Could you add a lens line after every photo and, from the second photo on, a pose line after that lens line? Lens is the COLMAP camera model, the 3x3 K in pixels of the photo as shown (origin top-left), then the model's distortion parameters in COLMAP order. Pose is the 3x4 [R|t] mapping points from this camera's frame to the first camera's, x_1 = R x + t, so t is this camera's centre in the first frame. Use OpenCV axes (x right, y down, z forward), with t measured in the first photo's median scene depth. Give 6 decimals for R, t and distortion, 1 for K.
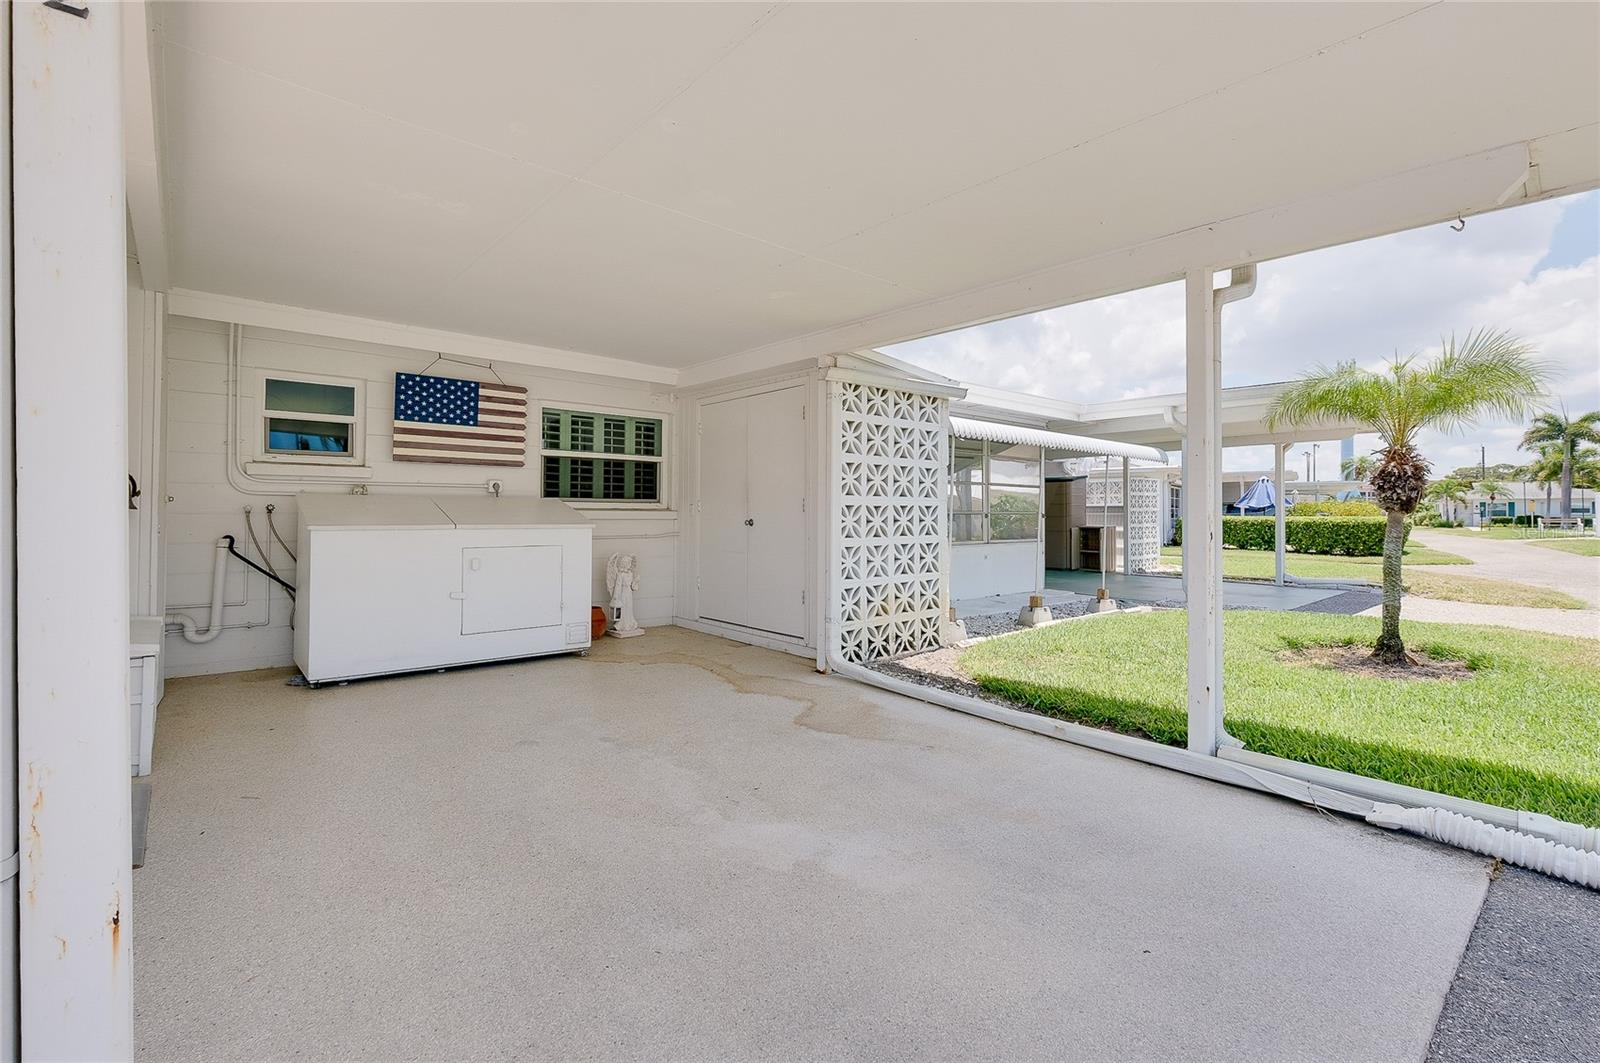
lens RADIAL K [[706.7, 0, 788.2], [0, 706.7, 509.4], [0, 0, 1]] dist [-0.000053, -0.000271]
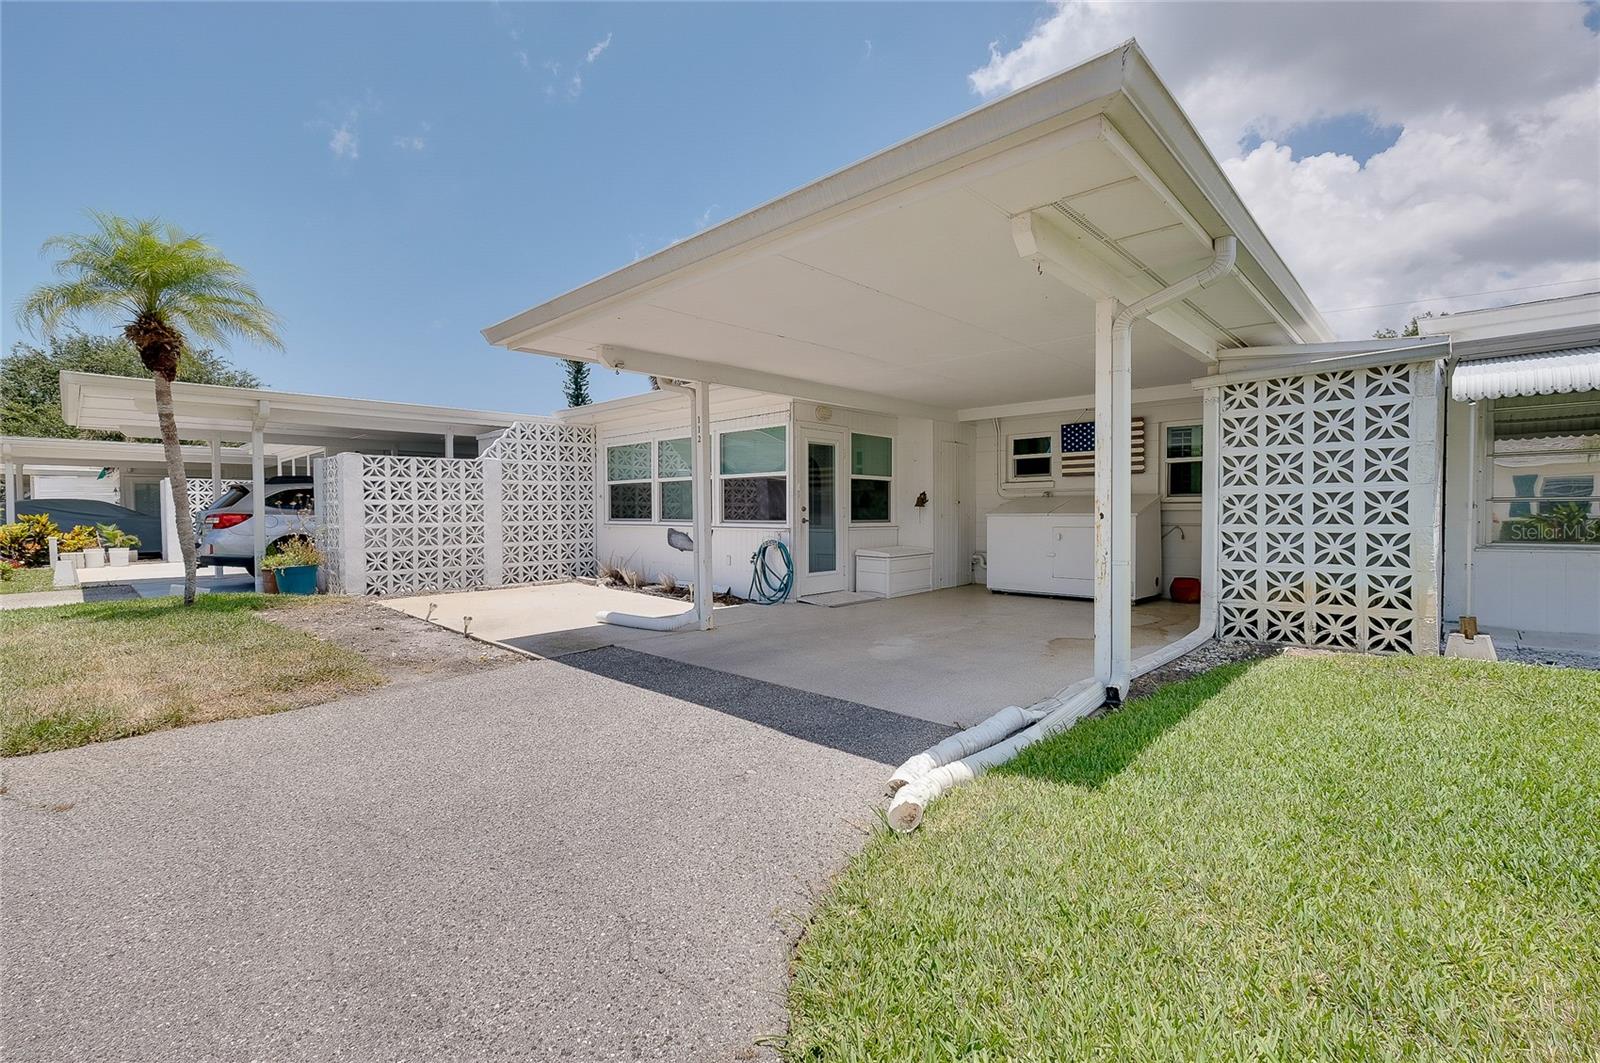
lens RADIAL K [[700.2, 0, 789.6], [0, 700.2, 530.2], [0, 0, 1]] dist [-0.003644, -0.000225]
pose [[0.088360, 0.018761, -0.995912, 1.040717], [0.011401, 0.999738, 0.019845, 0.019030], [0.996023, -0.013108, 0.088123, 0.191485]]
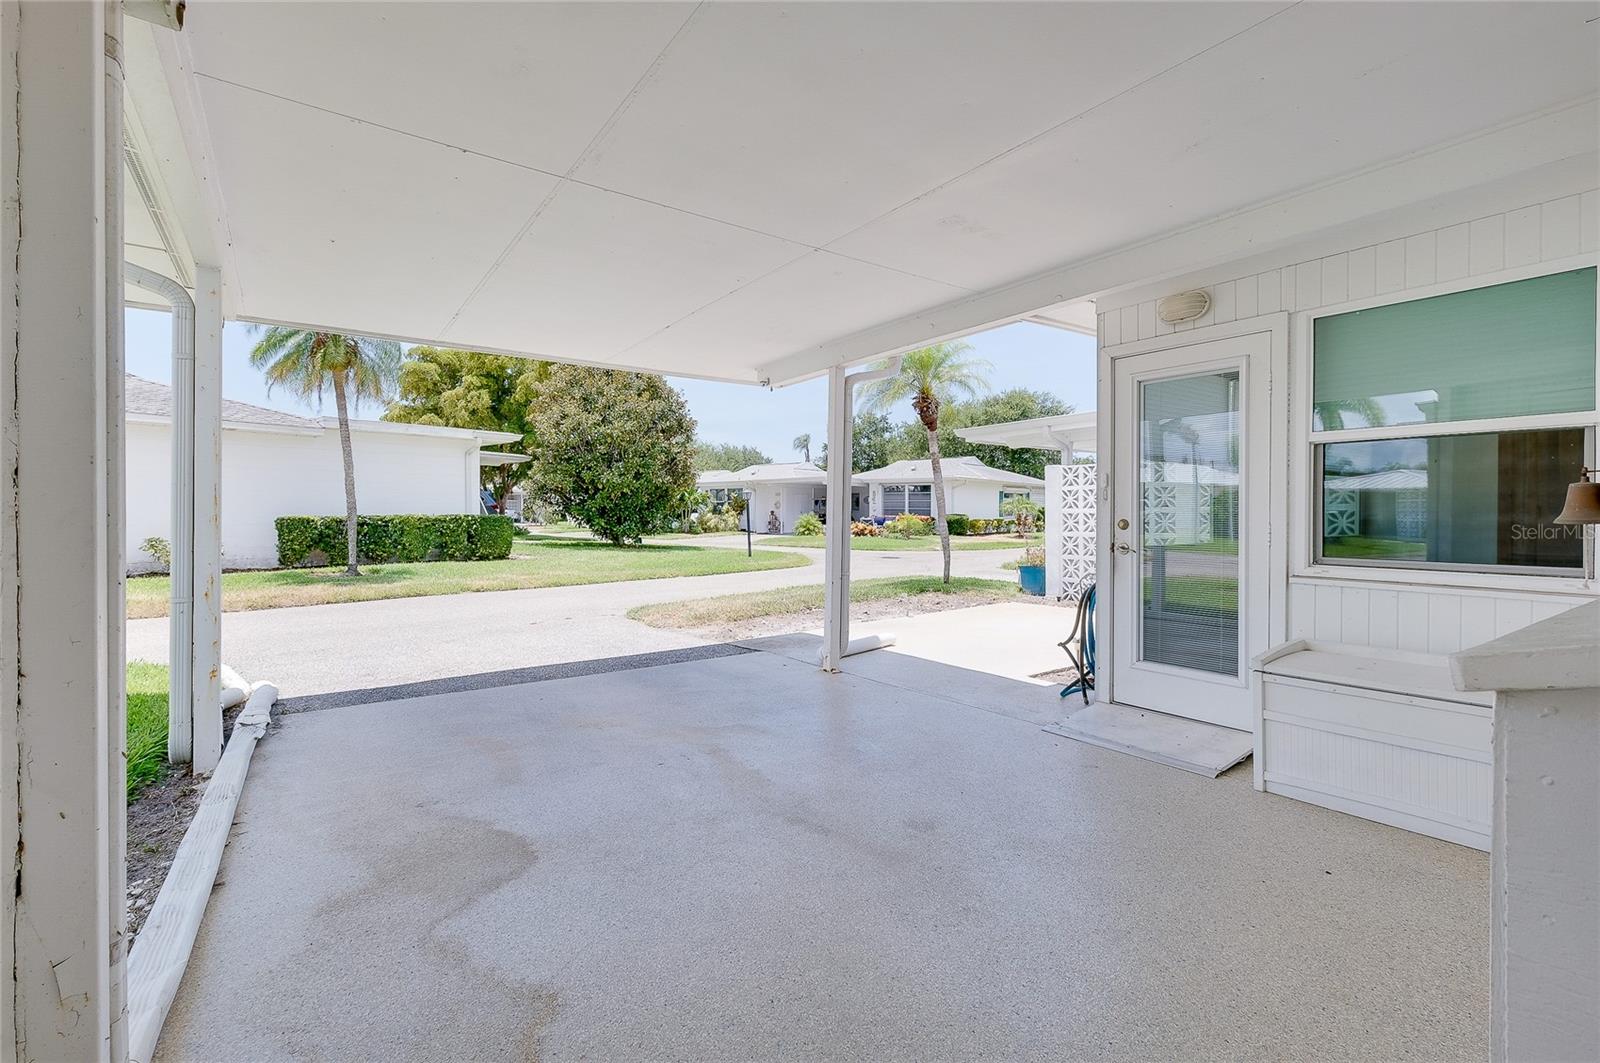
lens RADIAL K [[700.2, 0, 789.6], [0, 700.2, 530.2], [0, 0, 1]] dist [-0.003644, -0.000225]
pose [[-0.996106, -0.009788, 0.087616, -0.184467], [-0.008666, 0.999876, 0.013167, 0.003127], [-0.087734, 0.012357, -0.996067, 1.118164]]
